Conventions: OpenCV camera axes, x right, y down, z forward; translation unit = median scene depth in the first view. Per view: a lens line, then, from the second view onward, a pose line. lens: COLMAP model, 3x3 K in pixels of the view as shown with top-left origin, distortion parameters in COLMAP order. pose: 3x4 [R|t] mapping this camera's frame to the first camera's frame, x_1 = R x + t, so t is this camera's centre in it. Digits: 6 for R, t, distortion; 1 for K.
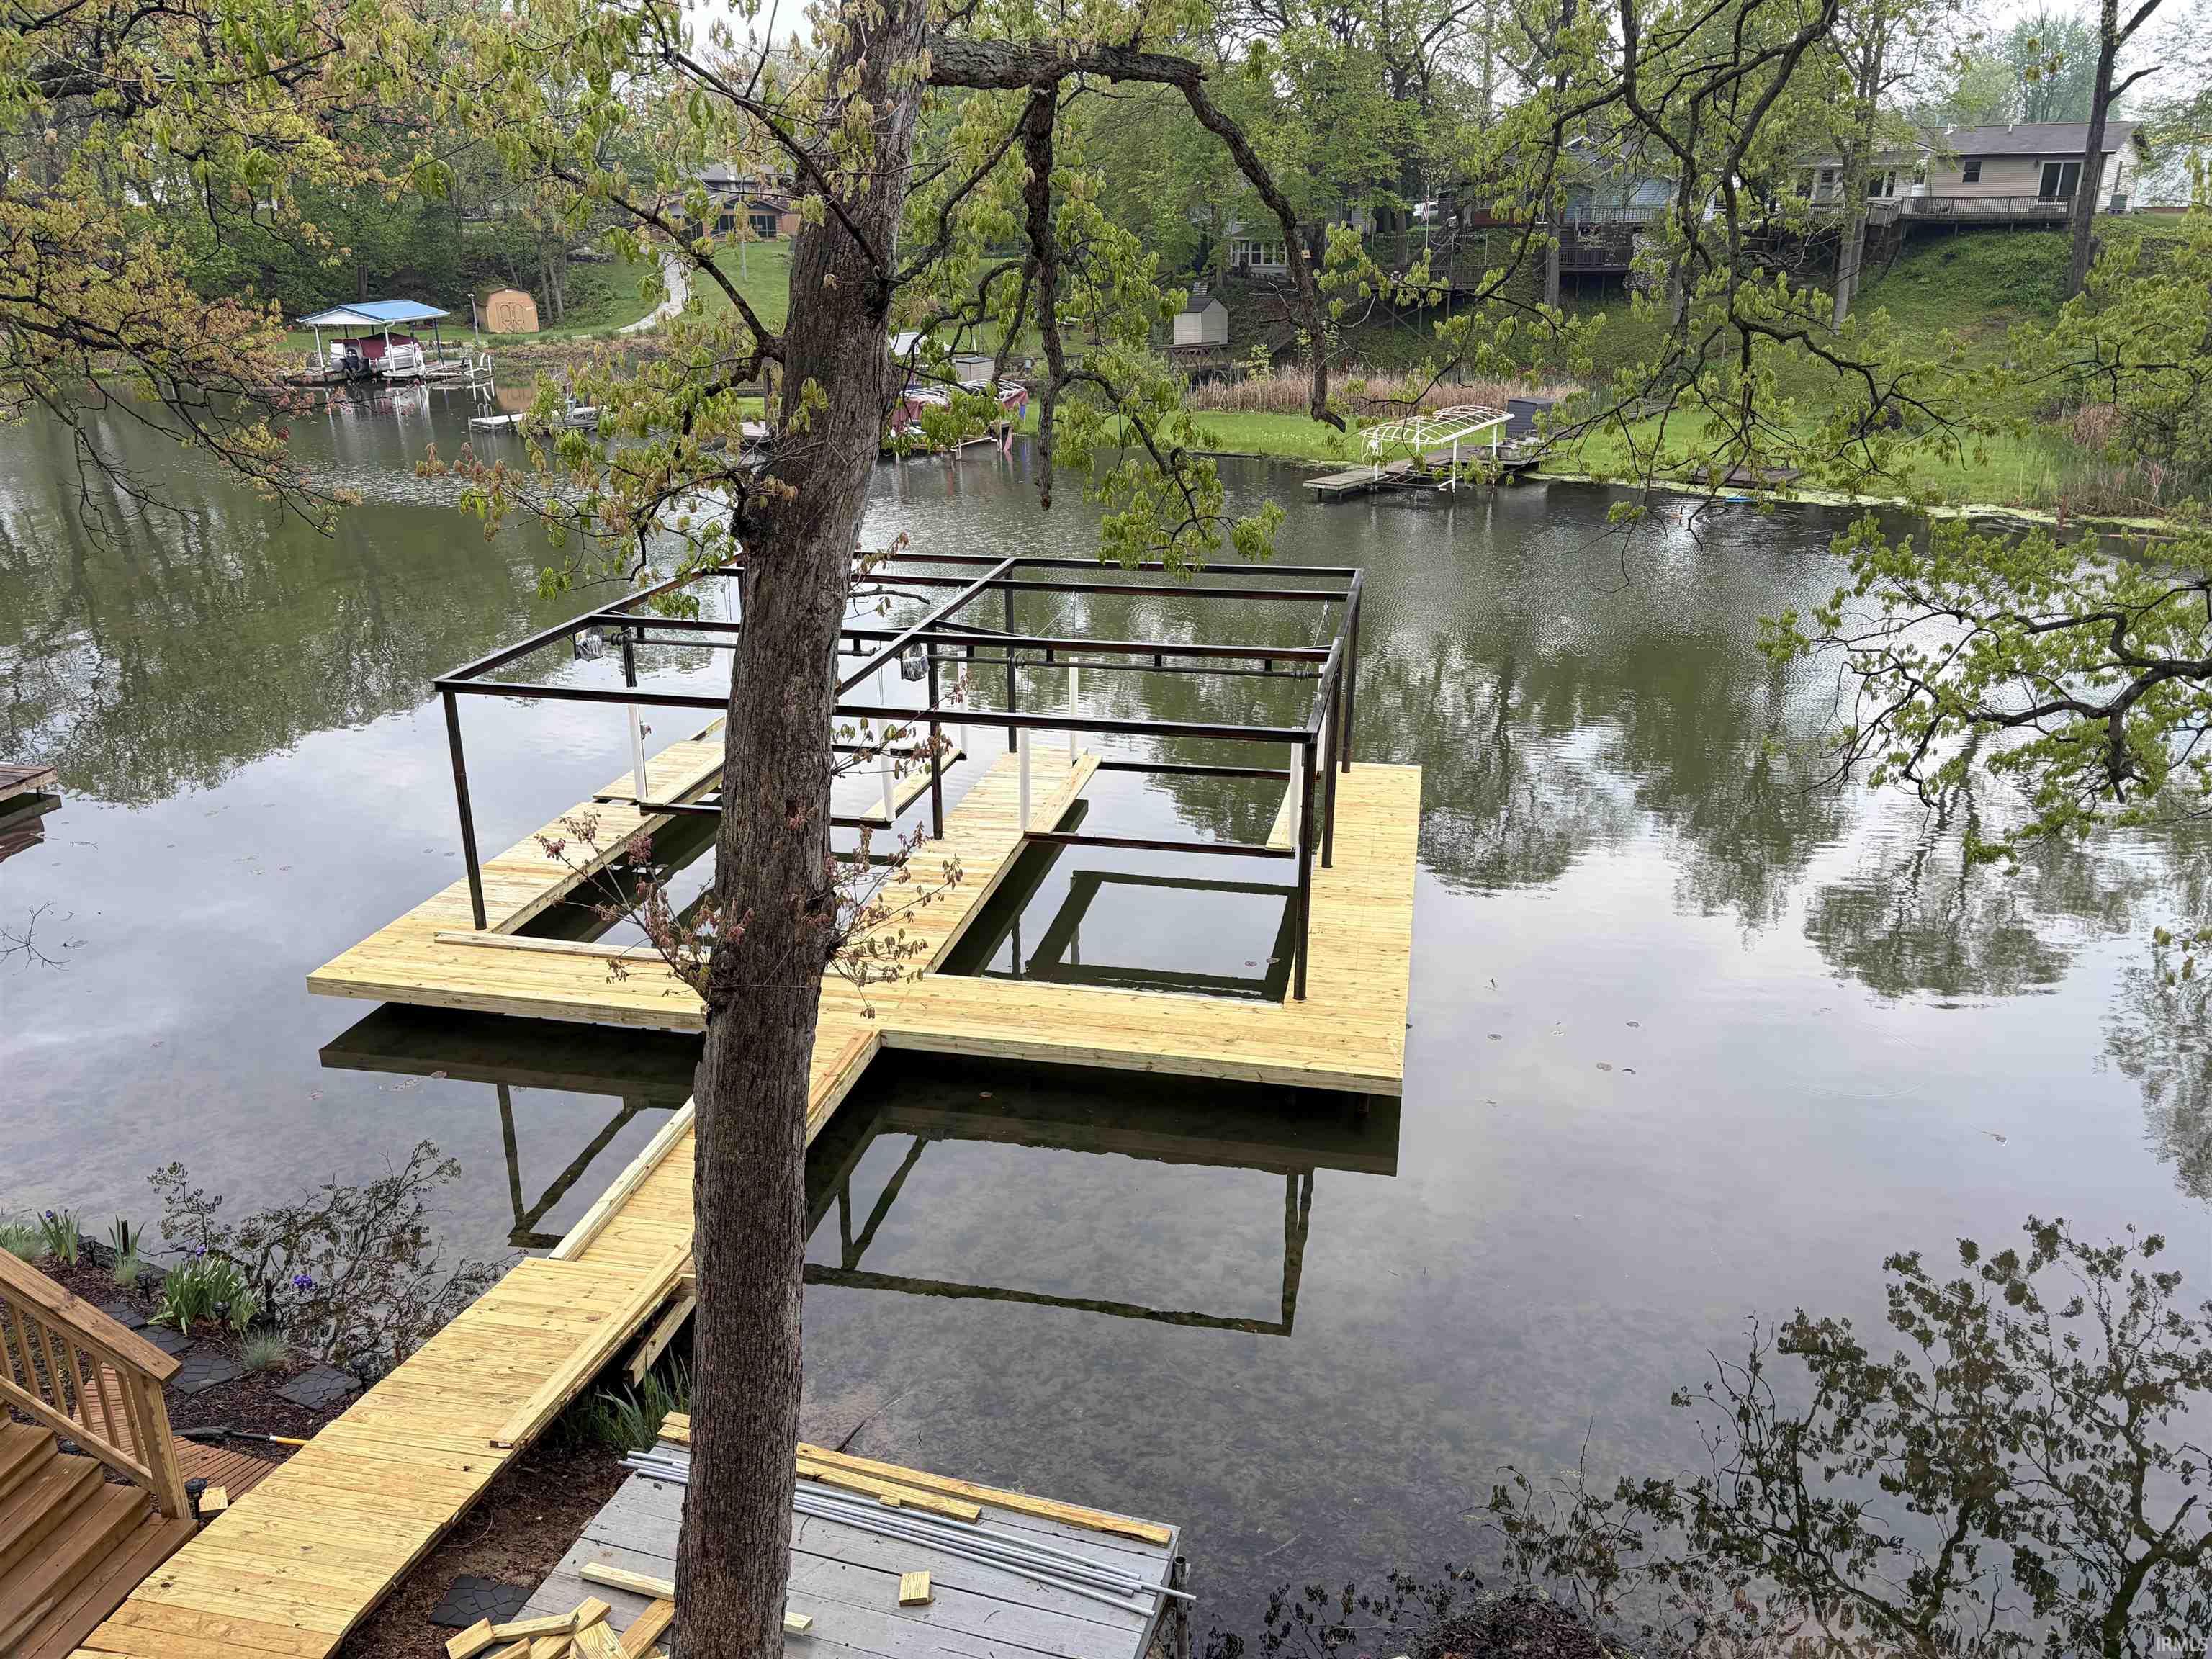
lens RADIAL K [[1688.4, 0, 1109.9], [0, 1688.4, 824.4], [0, 0, 1]] dist [0.046618, -0.019839]
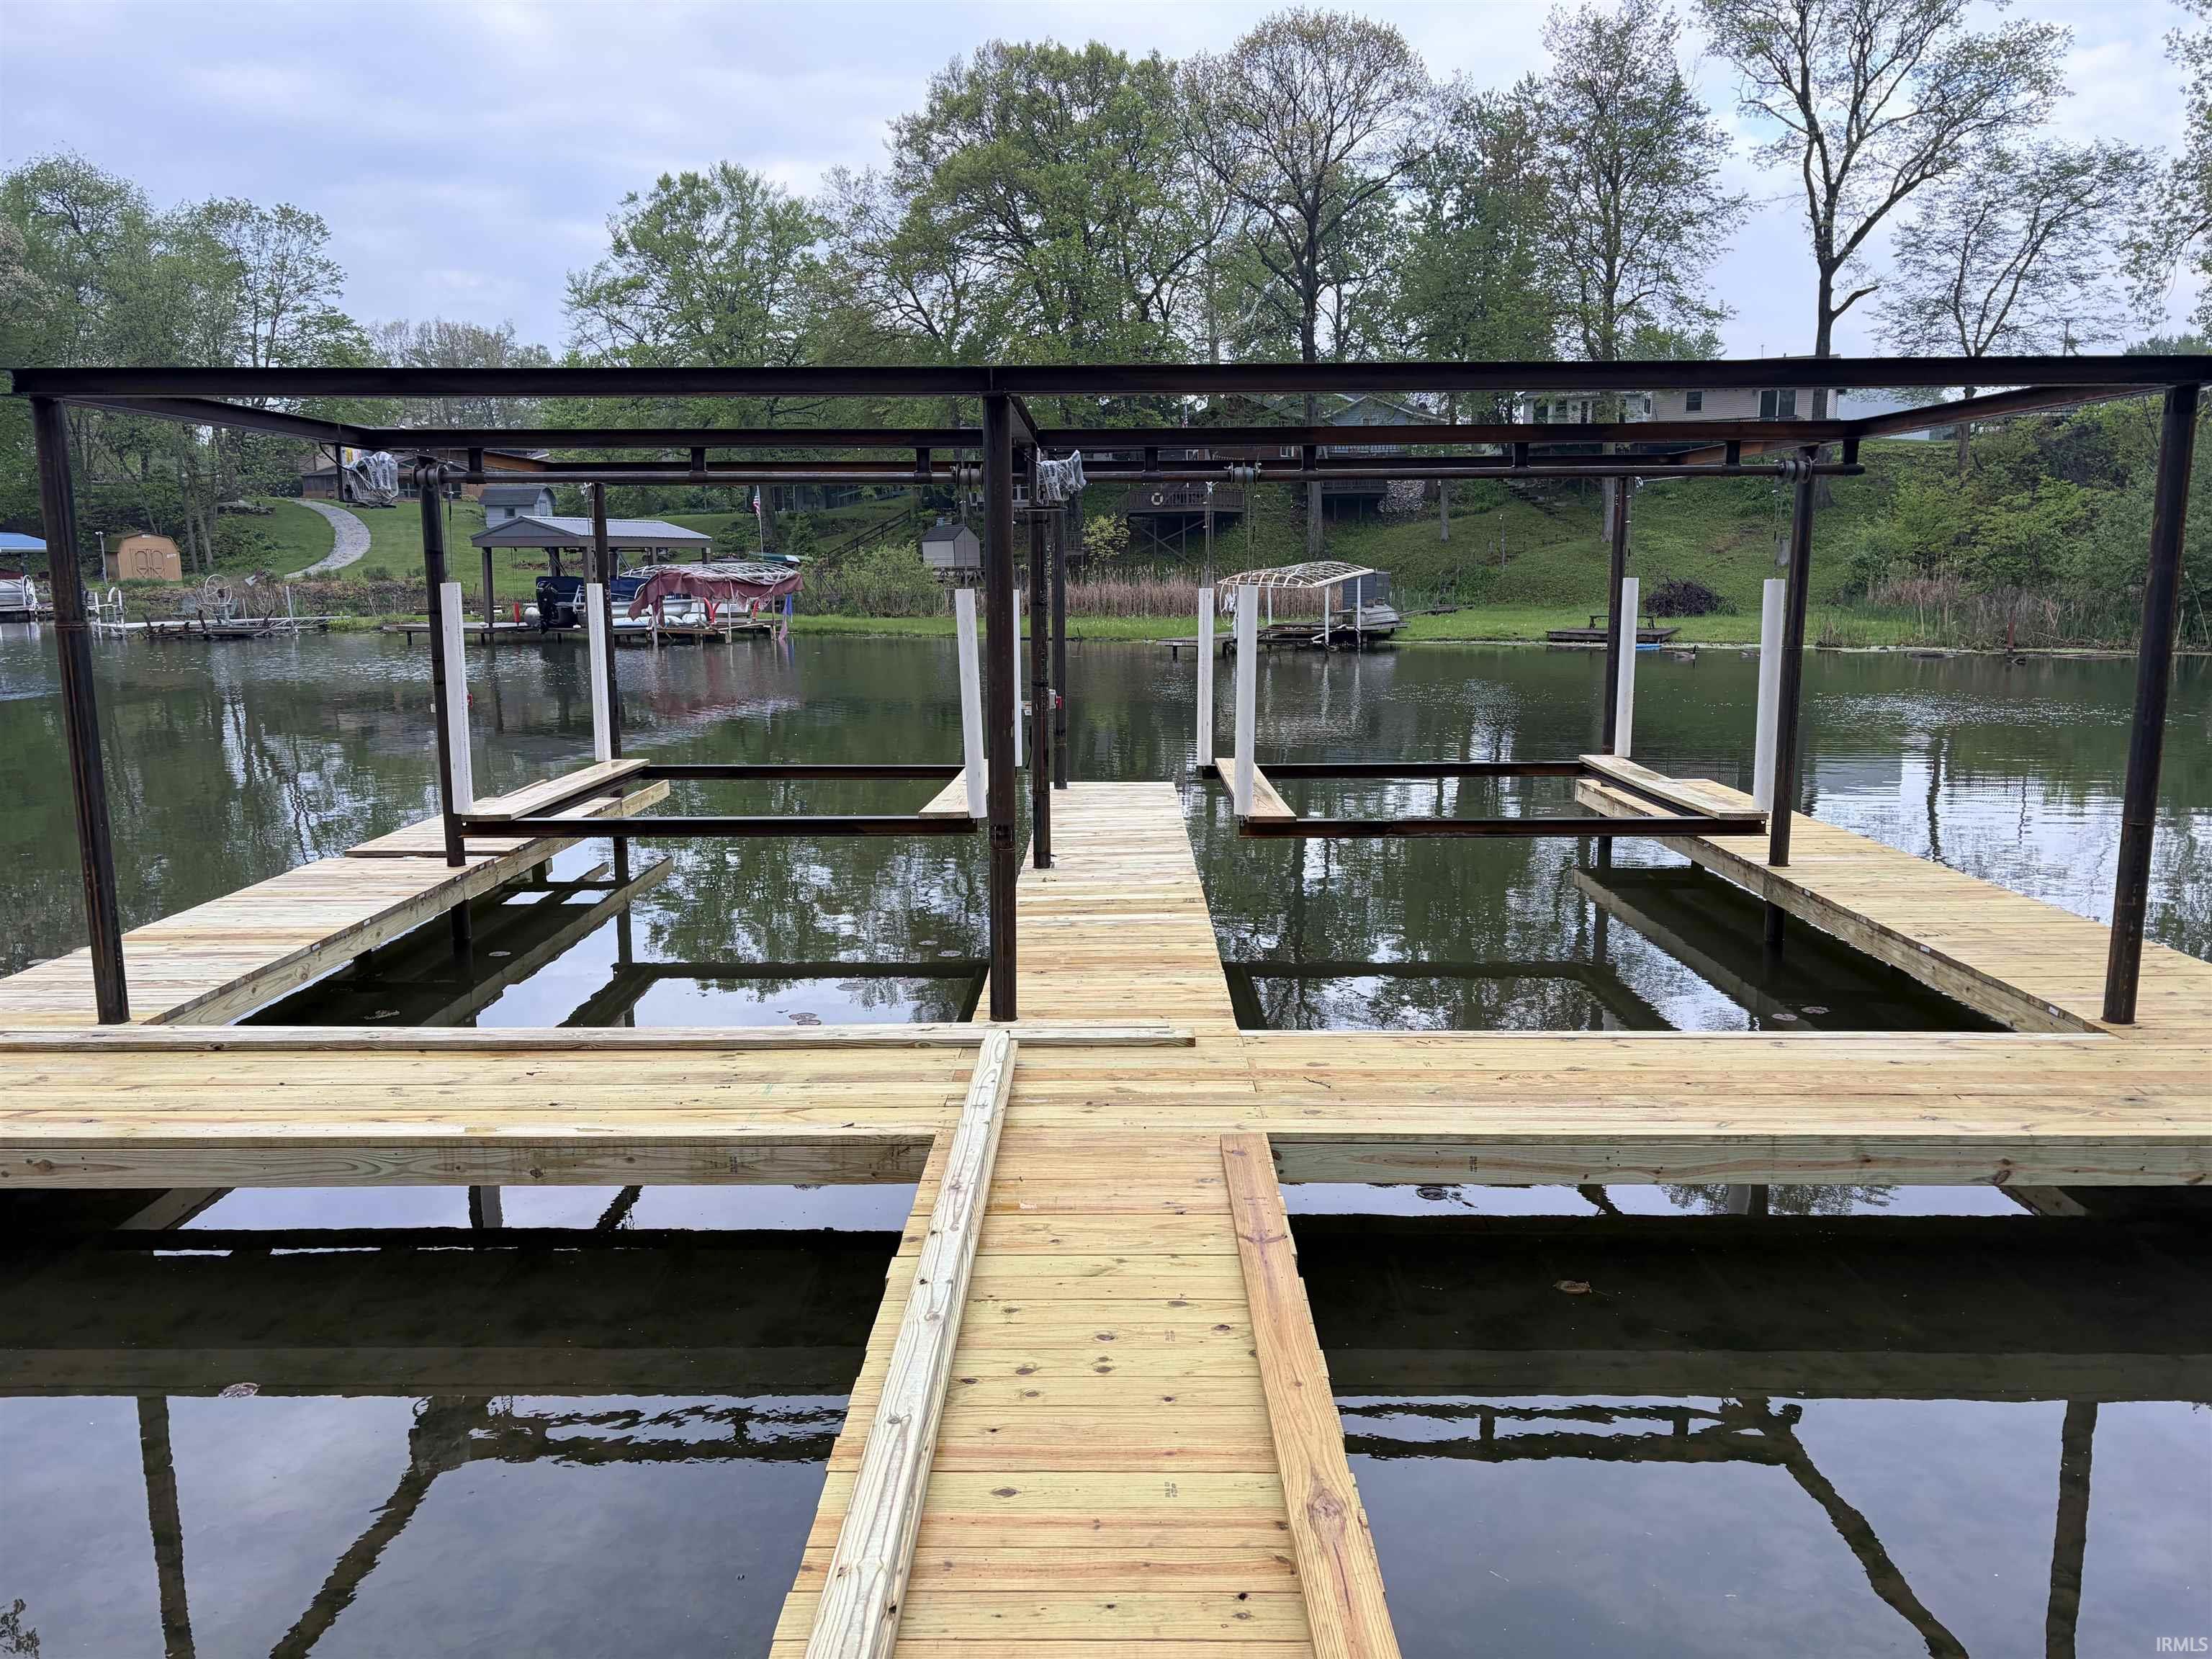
lens RADIAL K [[1688.4, 0, 1097.7], [0, 1688.4, 835.4], [0, 0, 1]] dist [0.046618, -0.019839]
pose [[0.983213, -0.039946, 0.178034, -0.042673], [0.069972, 0.983688, -0.165719, 0.020704], [-0.168510, 0.175394, 0.969970, 0.112776]]
